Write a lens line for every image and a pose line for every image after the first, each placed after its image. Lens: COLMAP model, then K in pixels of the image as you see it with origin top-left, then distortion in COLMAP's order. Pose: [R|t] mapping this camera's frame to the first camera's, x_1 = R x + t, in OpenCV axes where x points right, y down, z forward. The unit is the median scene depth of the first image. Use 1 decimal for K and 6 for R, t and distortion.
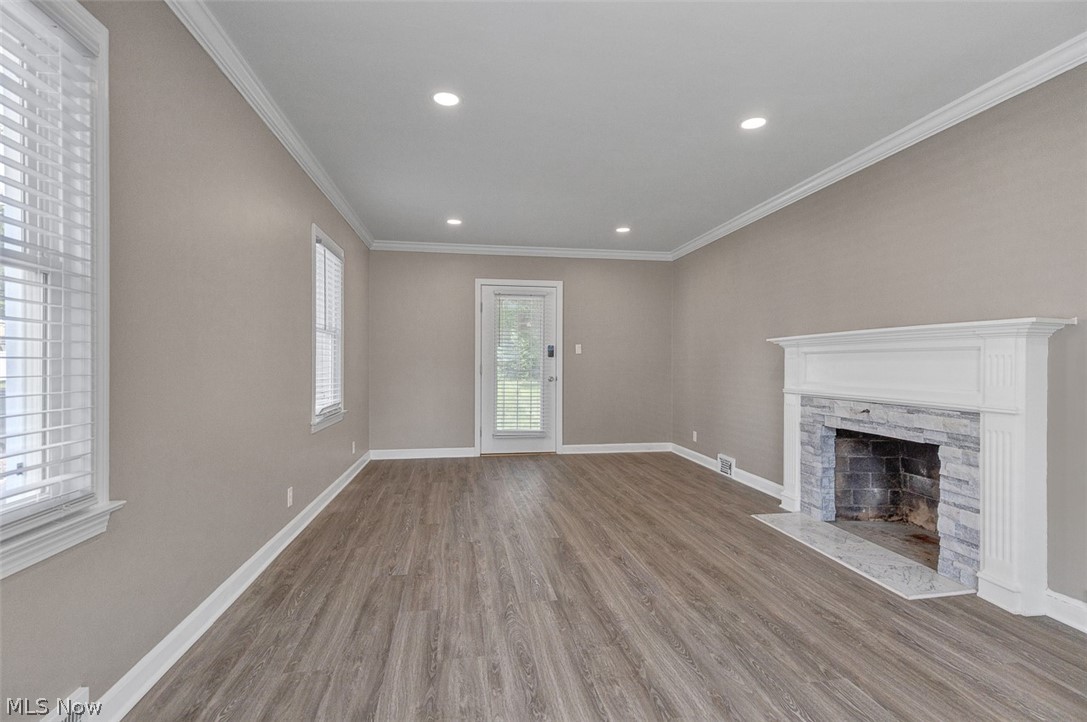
lens RADIAL K [[489.2, 0, 546.0], [0, 489.2, 366.9], [0, 0, 1]] dist [0.002945, -0.000032]
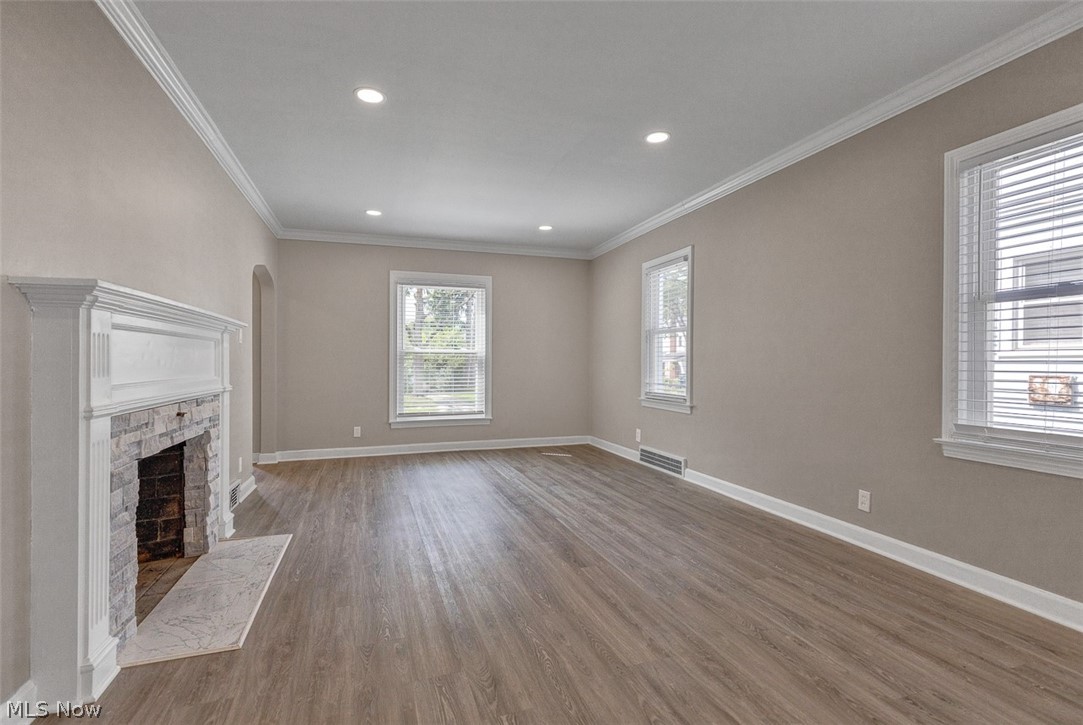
lens RADIAL K [[508.3, 0, 532.6], [0, 508.3, 360.9], [0, 0, 1]] dist [0.004527, -0.000209]
pose [[-0.989704, -0.004214, -0.143064, 0.238626], [-0.005079, 0.999971, 0.005684, 0.001016], [0.143036, 0.006353, -0.989697, 1.917759]]
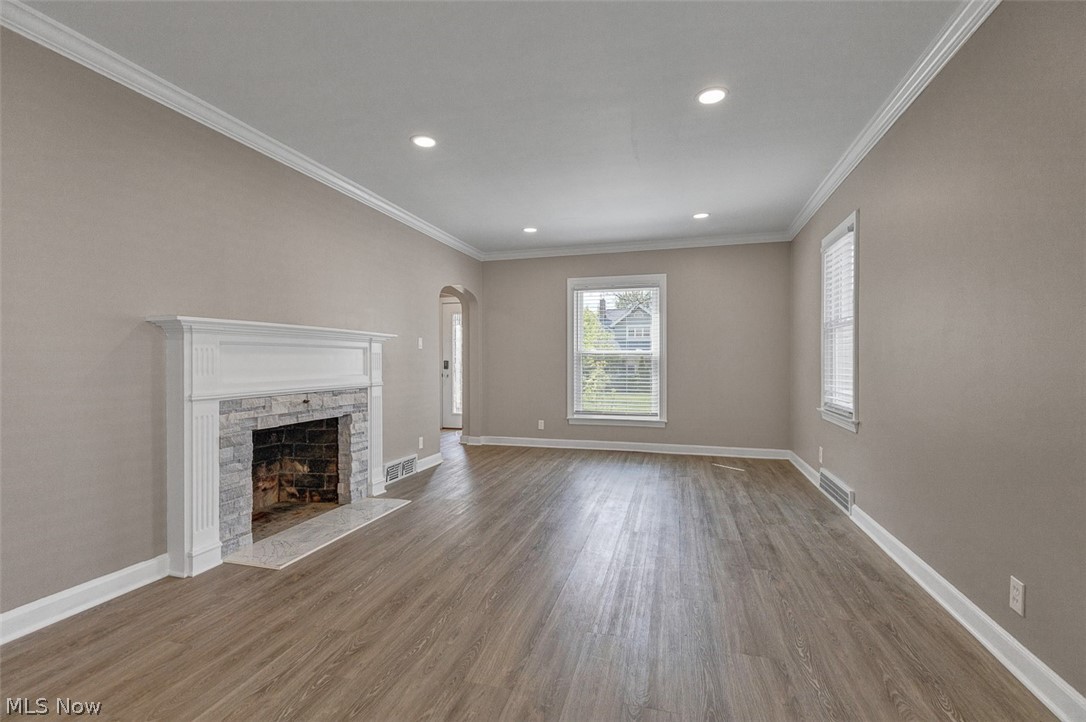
lens RADIAL K [[494.0, 0, 535.9], [0, 494.0, 362.1], [0, 0, 1]] dist [0.003823, 0.000108]
pose [[-0.895374, -0.004832, 0.445289, -0.291258], [0.000767, 0.999923, 0.012392, -0.009516], [-0.445314, 0.011438, -0.895301, 1.808690]]
